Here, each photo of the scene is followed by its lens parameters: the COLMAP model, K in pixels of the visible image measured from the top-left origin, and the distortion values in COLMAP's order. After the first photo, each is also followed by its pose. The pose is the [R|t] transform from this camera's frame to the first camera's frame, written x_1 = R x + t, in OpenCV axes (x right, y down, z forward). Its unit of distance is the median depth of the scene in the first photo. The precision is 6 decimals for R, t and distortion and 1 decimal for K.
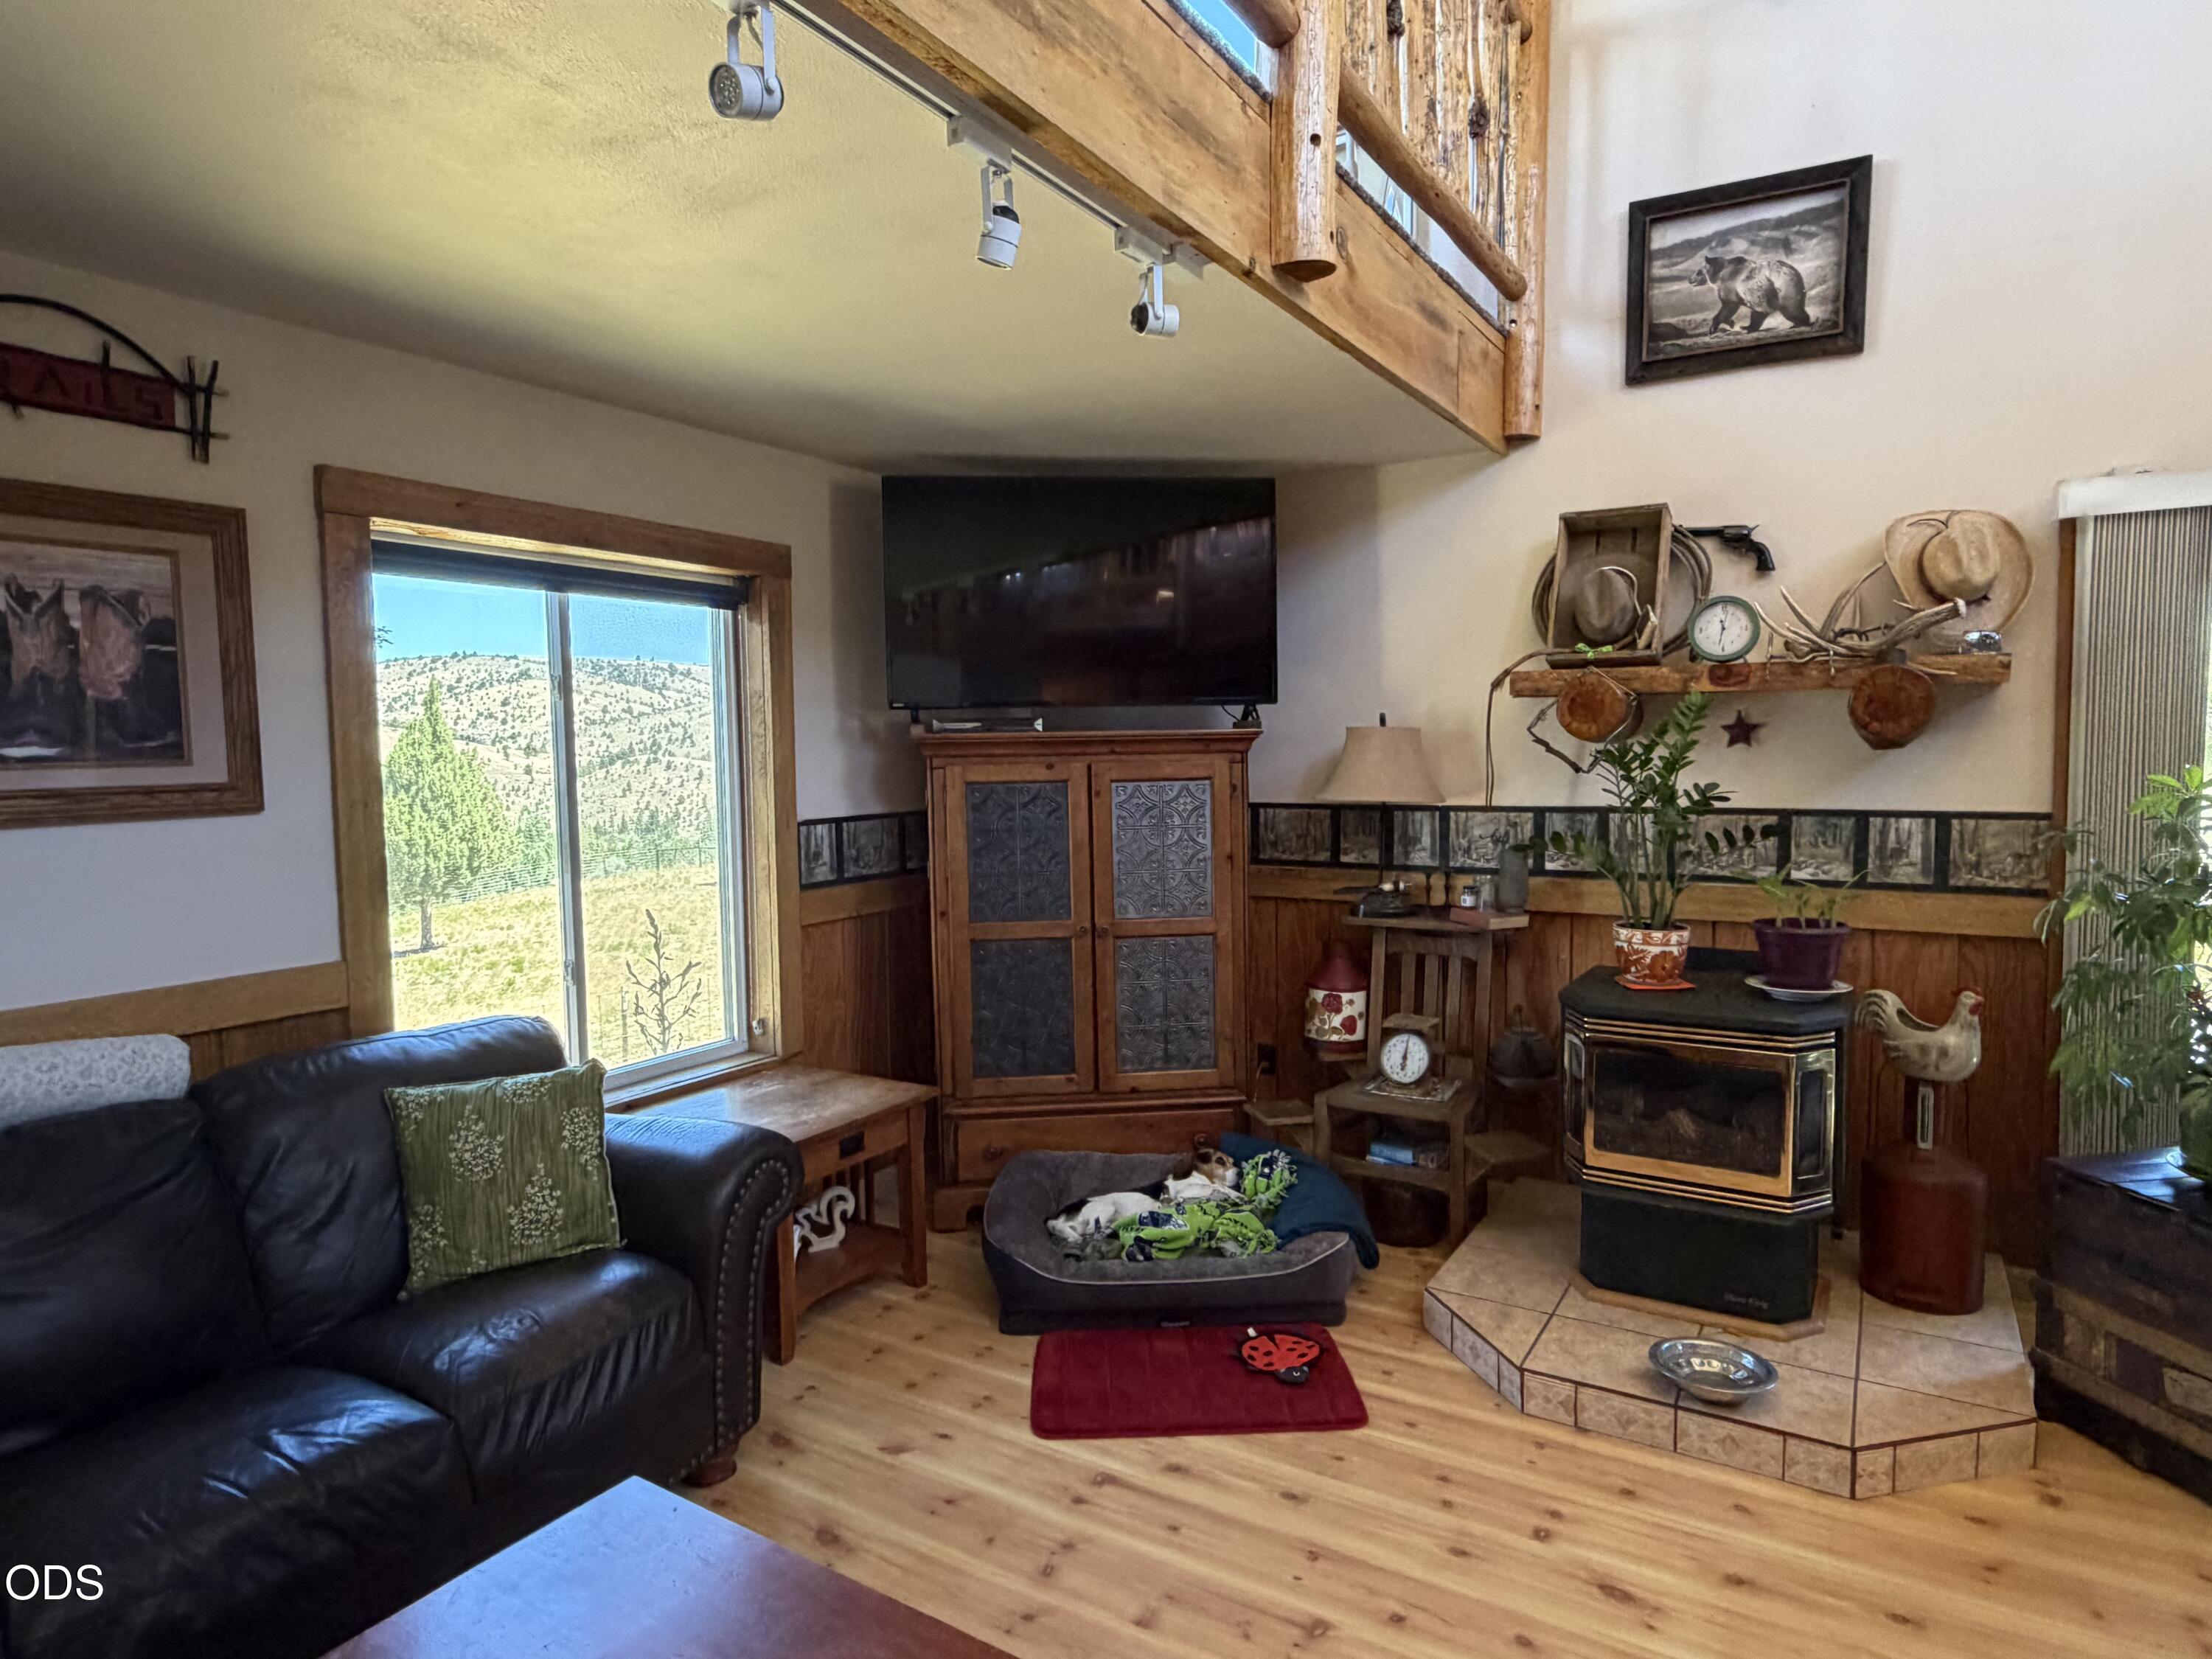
lens RADIAL K [[1266.9, 0, 1110.1], [0, 1266.9, 835.5], [0, 0, 1]] dist [-0.000949, 0.000503]
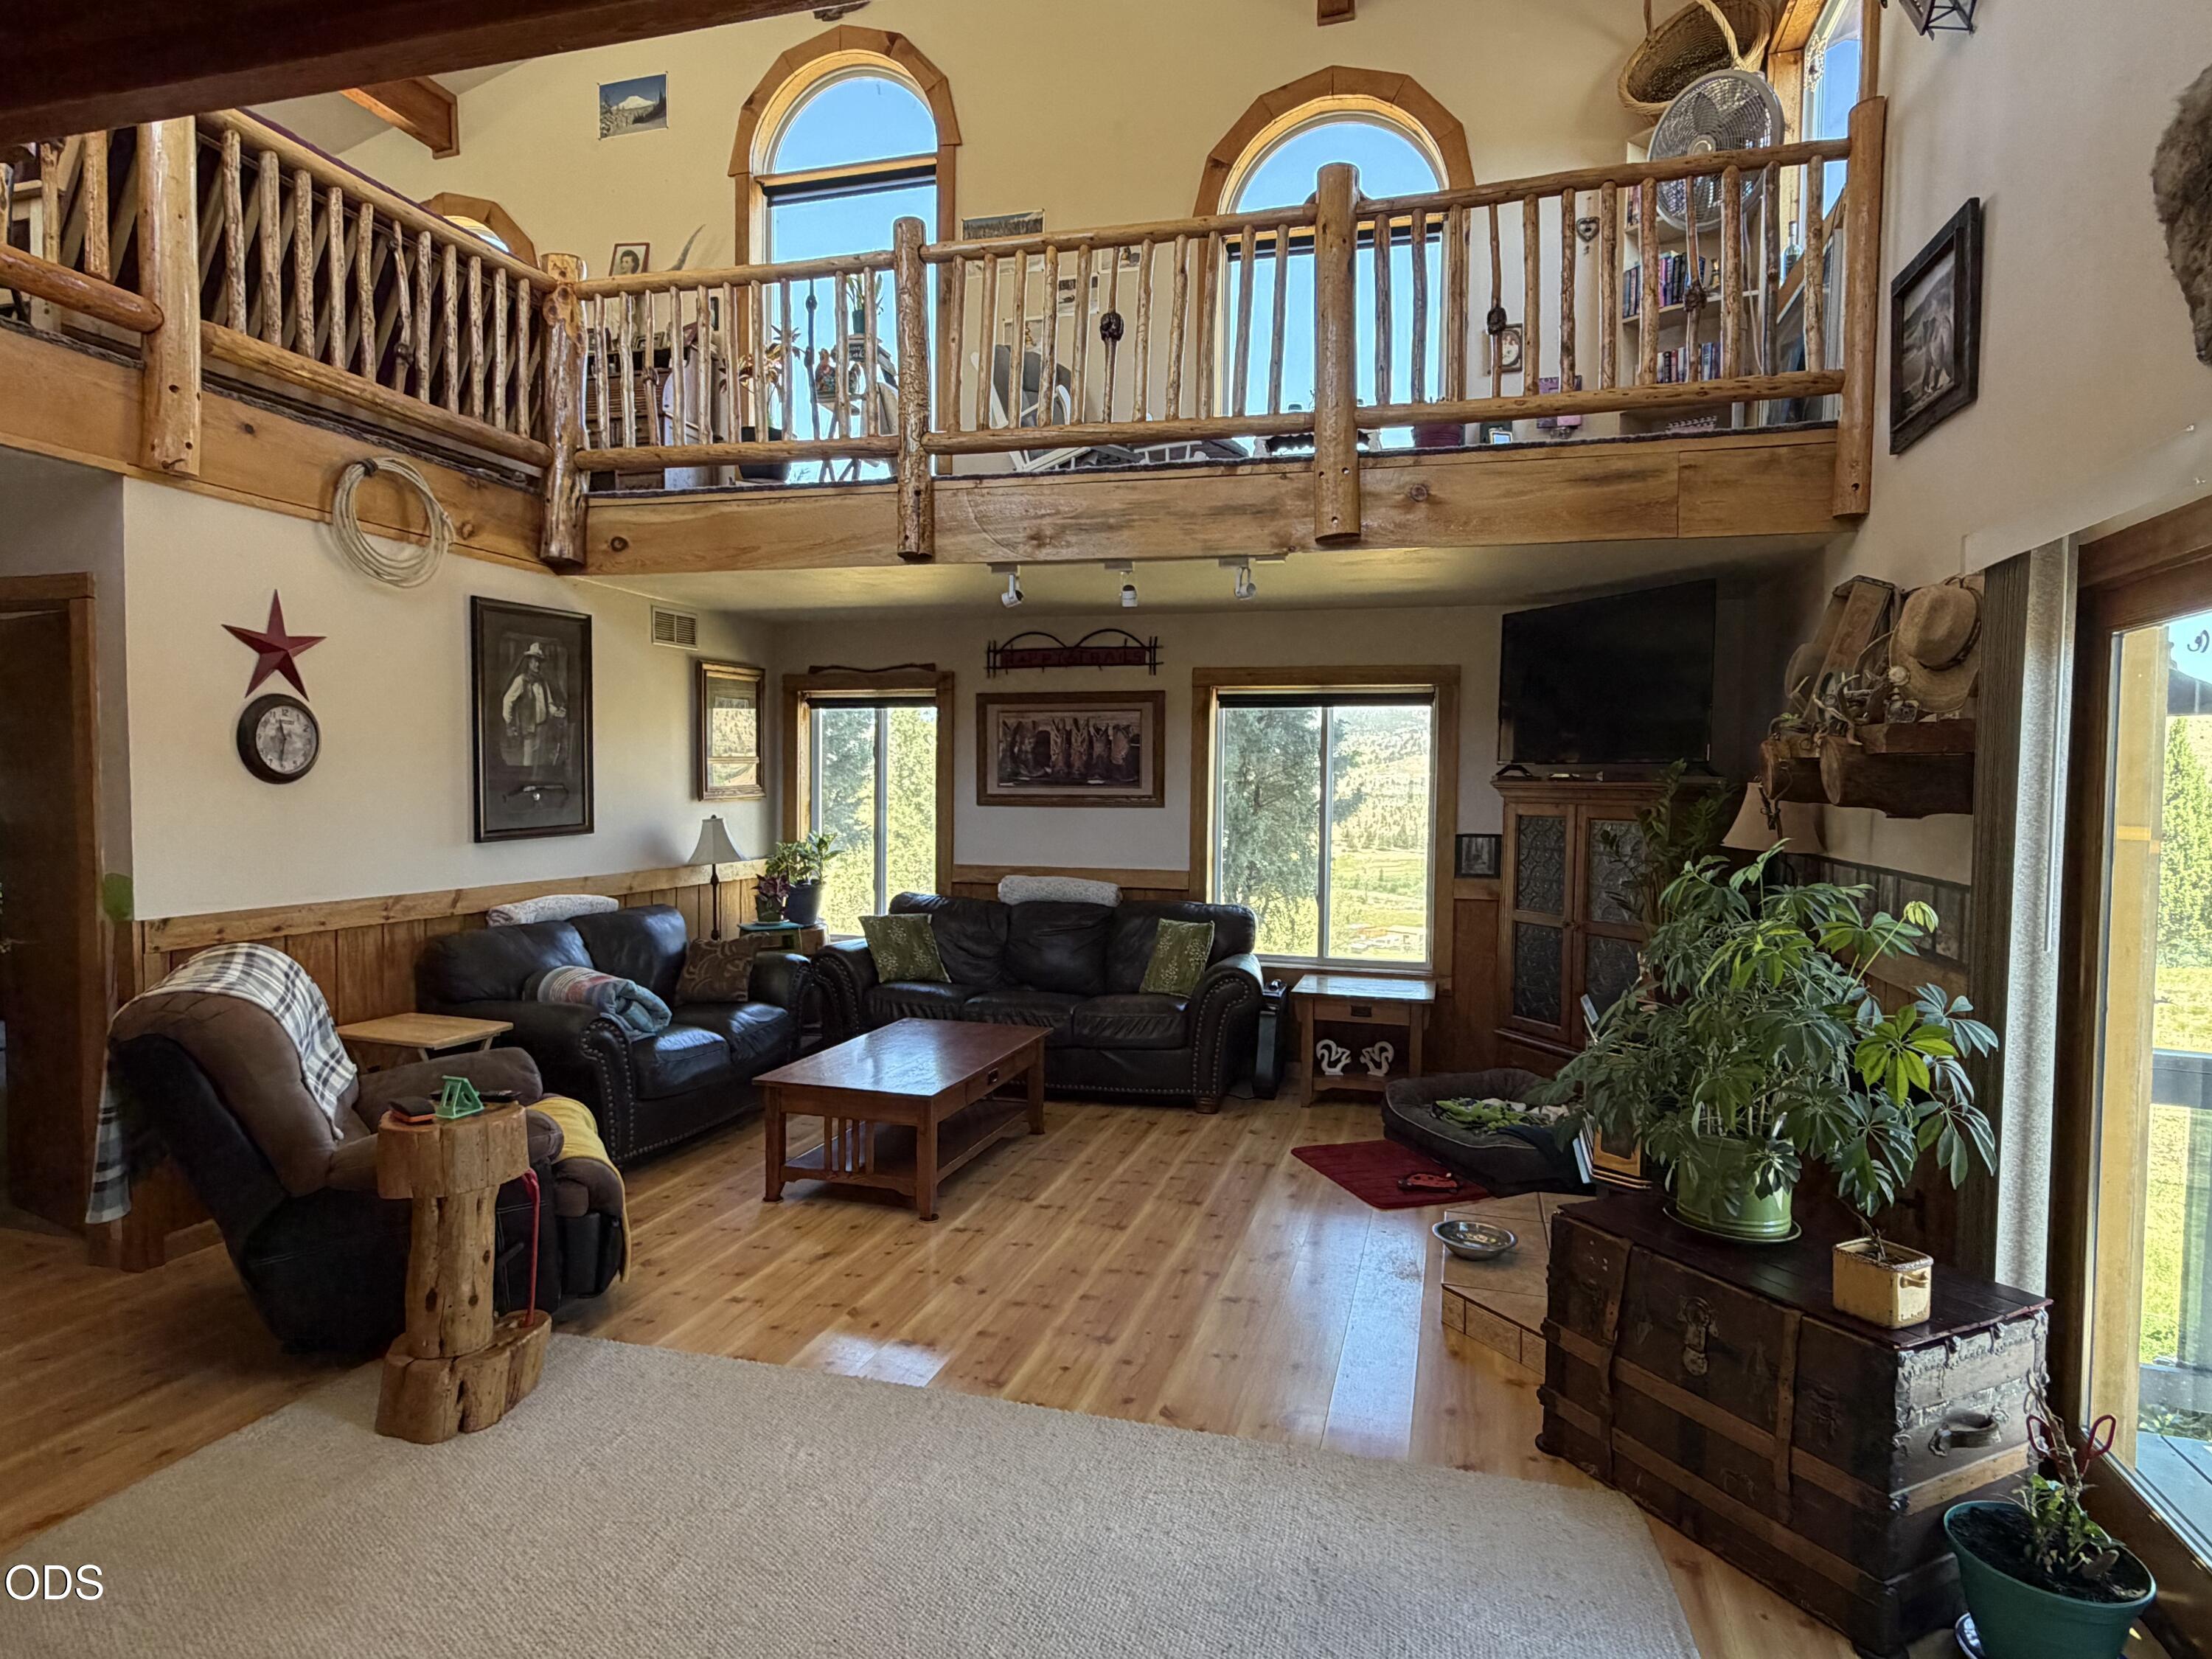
lens RADIAL K [[1266.9, 0, 1104.2], [0, 1266.9, 833.5], [0, 0, 1]] dist [-0.000949, 0.000503]
pose [[0.273695, 0.059479, -0.959976, 1.304778], [-0.083177, 0.995811, 0.037985, -0.039235], [0.958213, 0.069451, 0.277496, 0.132435]]
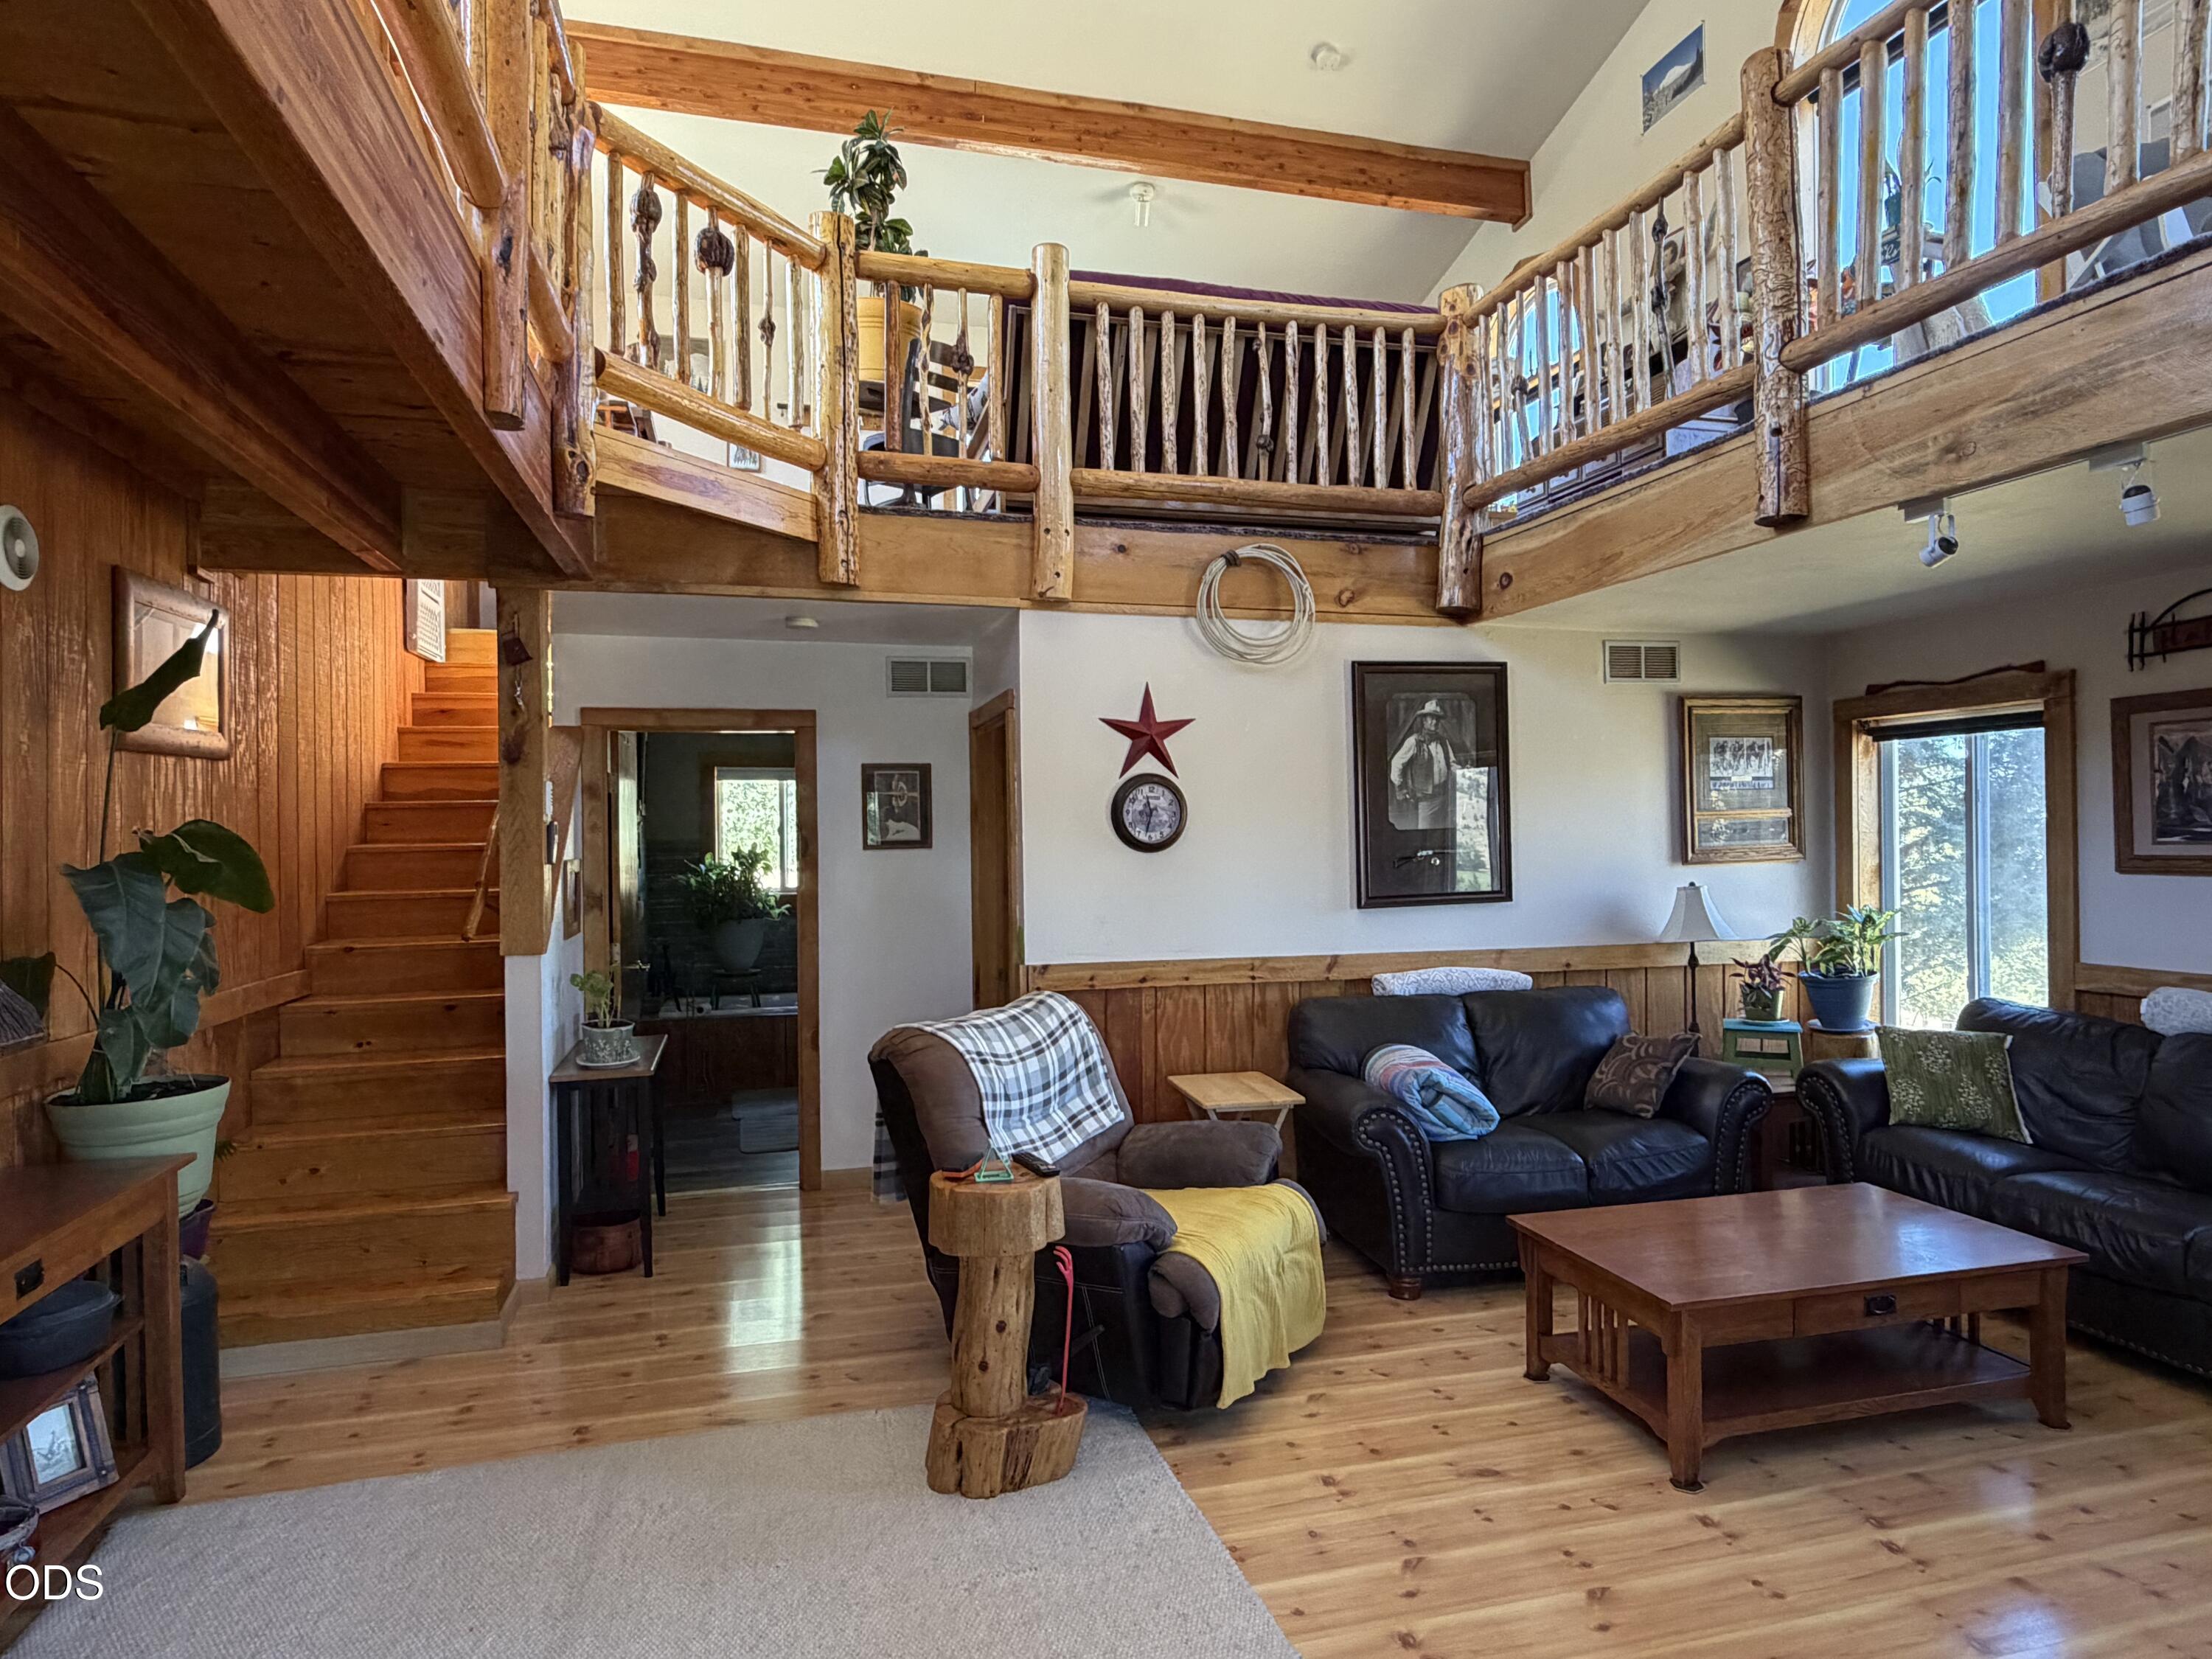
lens RADIAL K [[1266.9, 0, 1106.4], [0, 1266.9, 832.8], [0, 0, 1]] dist [-0.000949, 0.000503]
pose [[-0.681255, 0.023421, -0.731671, 0.959731], [-0.029577, 0.997791, 0.059479, -0.076552], [0.731448, 0.062161, -0.679058, 0.607322]]
